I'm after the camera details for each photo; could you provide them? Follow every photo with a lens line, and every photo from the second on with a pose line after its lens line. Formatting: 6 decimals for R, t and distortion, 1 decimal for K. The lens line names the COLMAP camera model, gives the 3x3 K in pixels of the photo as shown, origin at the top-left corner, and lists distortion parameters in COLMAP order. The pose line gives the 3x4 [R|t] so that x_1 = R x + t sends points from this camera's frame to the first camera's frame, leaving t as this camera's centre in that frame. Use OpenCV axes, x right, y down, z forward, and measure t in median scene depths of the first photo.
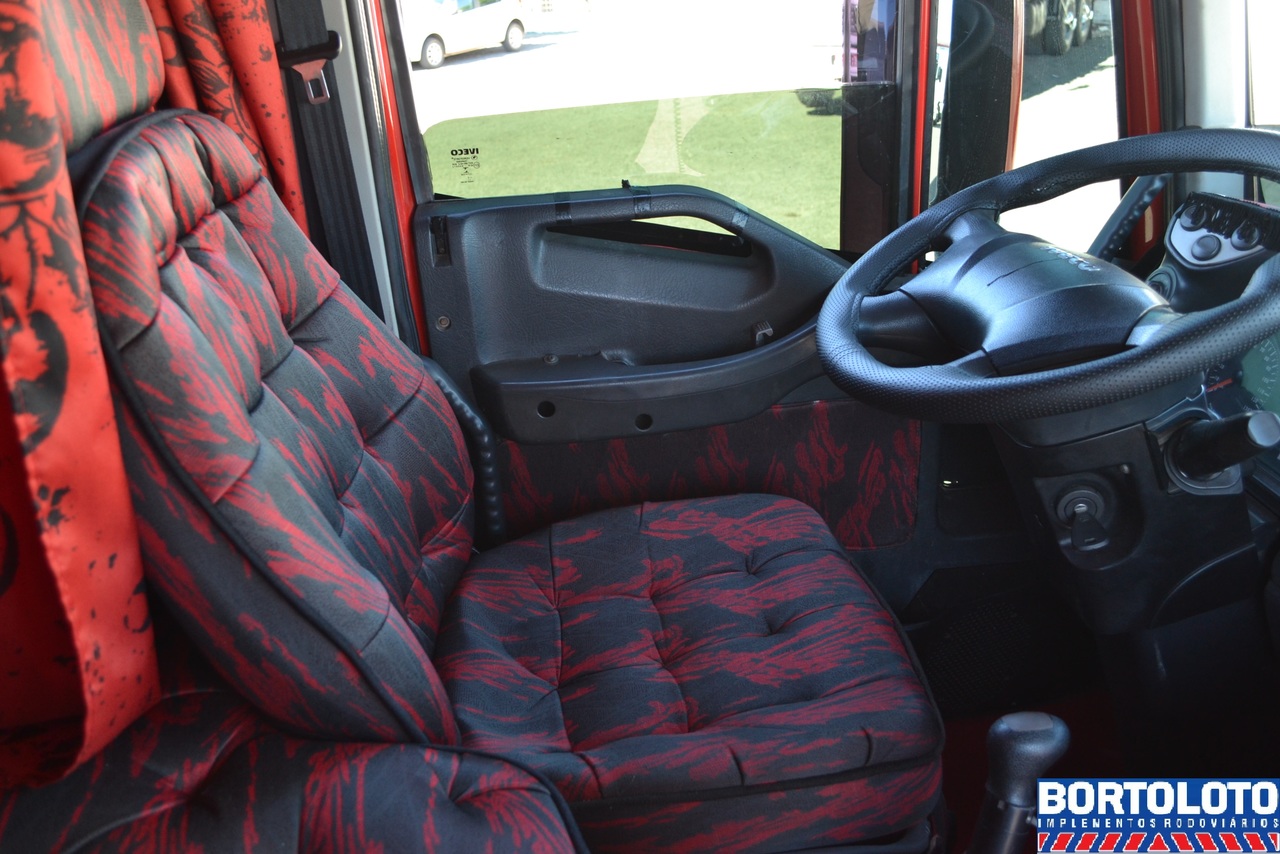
lens RADIAL K [[1124.8, 0, 639.3], [0, 1124.8, 429.8], [0, 0, 1]] dist [-0.010710, -0.016254]
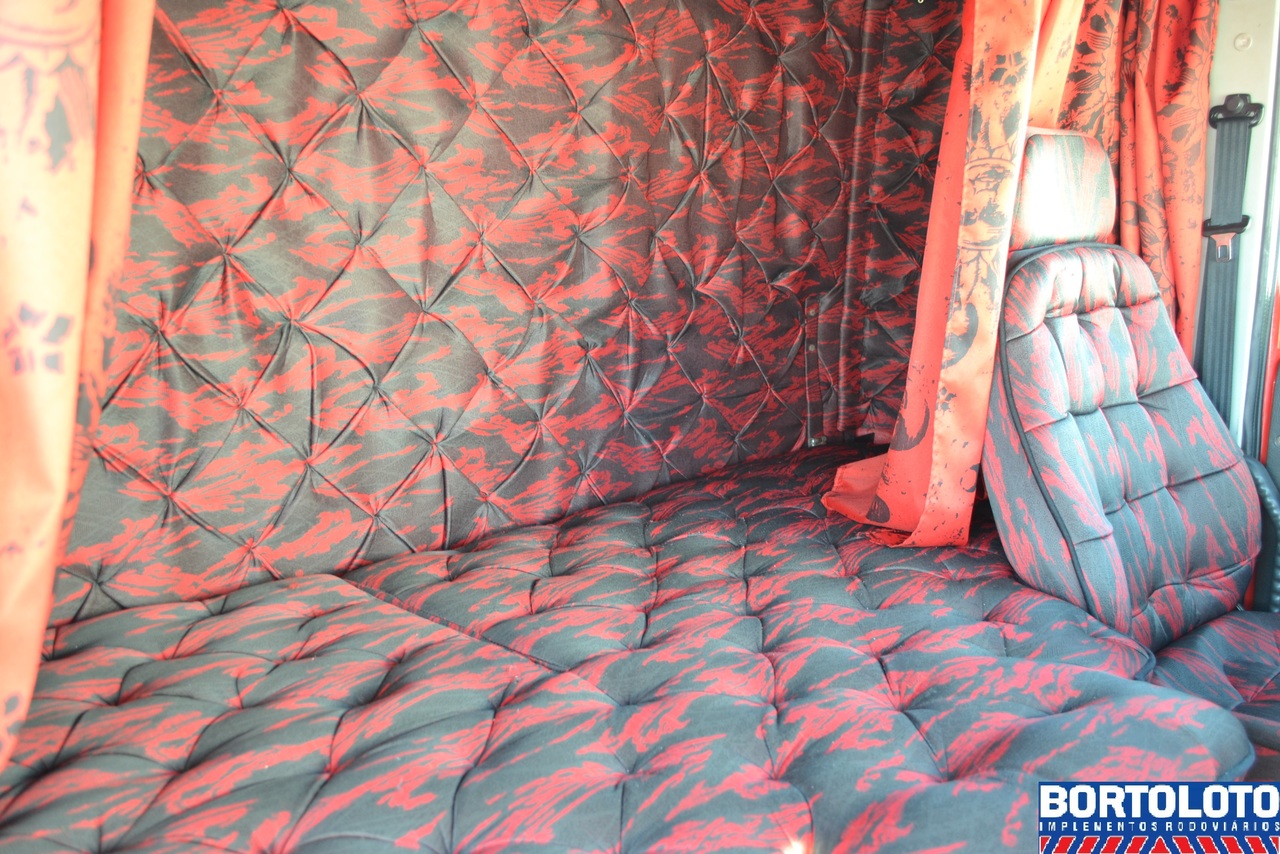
lens RADIAL K [[1124.8, 0, 639.3], [0, 1124.8, 429.8], [0, 0, 1]] dist [-0.010710, -0.016254]
pose [[0.602172, 0.209132, -0.770489, 0.570983], [-0.358908, 0.932975, -0.027268, 0.299958], [0.713144, 0.292954, 0.636870, -0.528075]]
